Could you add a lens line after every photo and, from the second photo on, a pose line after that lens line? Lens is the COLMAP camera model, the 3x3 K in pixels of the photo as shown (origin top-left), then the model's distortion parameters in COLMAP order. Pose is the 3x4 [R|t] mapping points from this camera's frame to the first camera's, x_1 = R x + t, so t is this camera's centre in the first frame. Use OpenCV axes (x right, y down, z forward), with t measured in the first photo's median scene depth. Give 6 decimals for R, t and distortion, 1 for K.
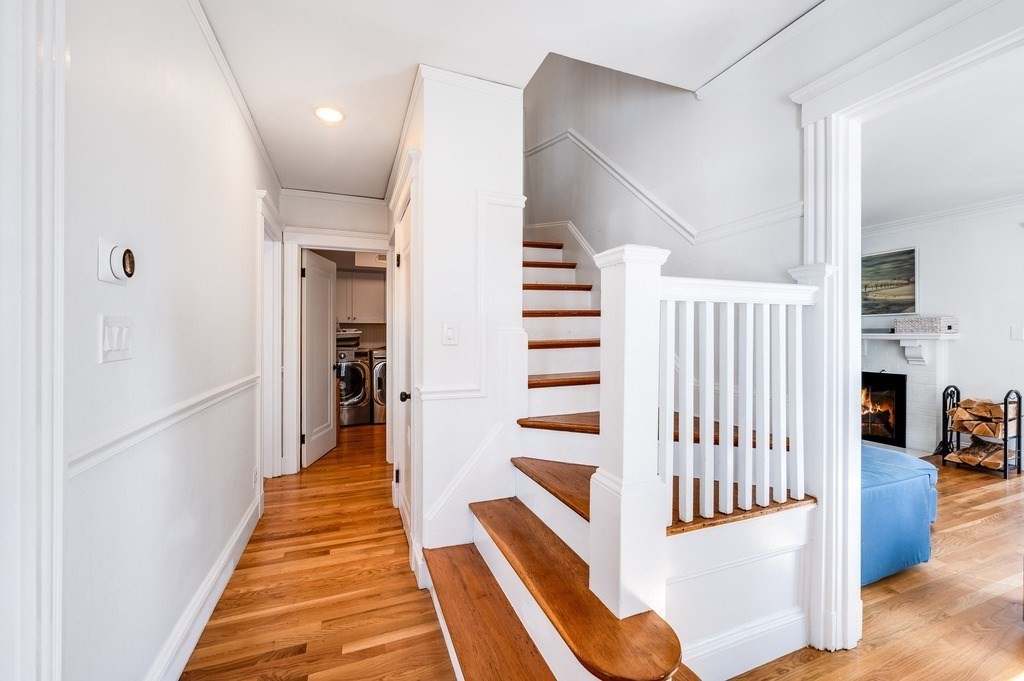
lens RADIAL K [[416.2, 0, 509.5], [0, 416.2, 339.3], [0, 0, 1]] dist [-0.001088, 0.000214]
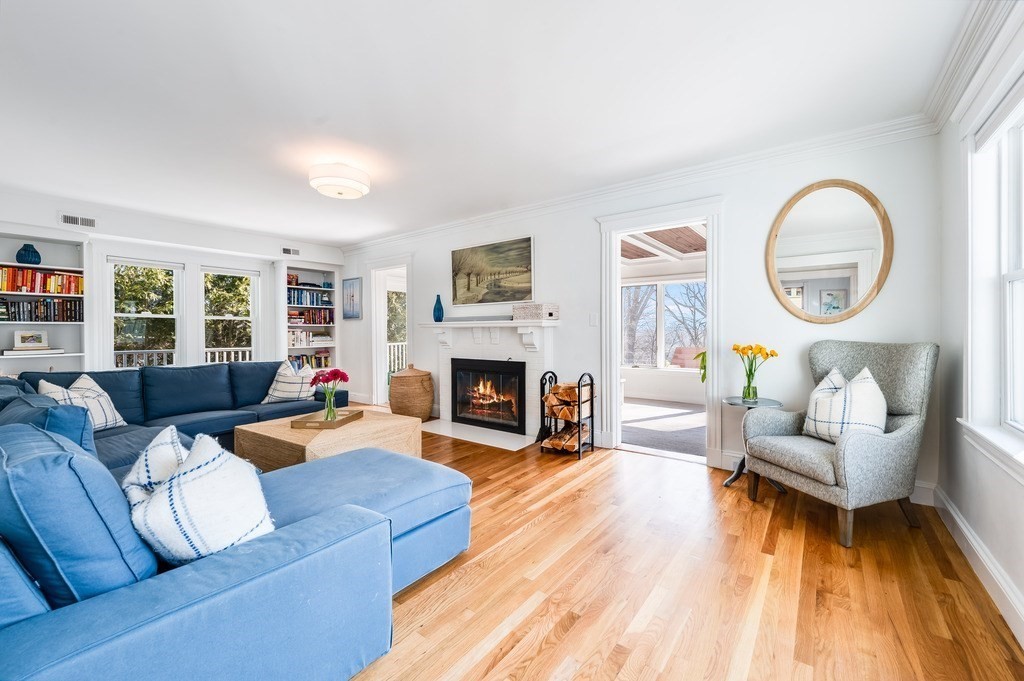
lens RADIAL K [[411.9, 0, 515.0], [0, 411.9, 334.8], [0, 0, 1]] dist [0.001657, -0.001274]
pose [[0.852486, -0.010045, 0.522653, 0.476325], [0.008639, 0.999950, 0.005128, 0.016766], [-0.522678, 0.000144, 0.852530, 0.190897]]
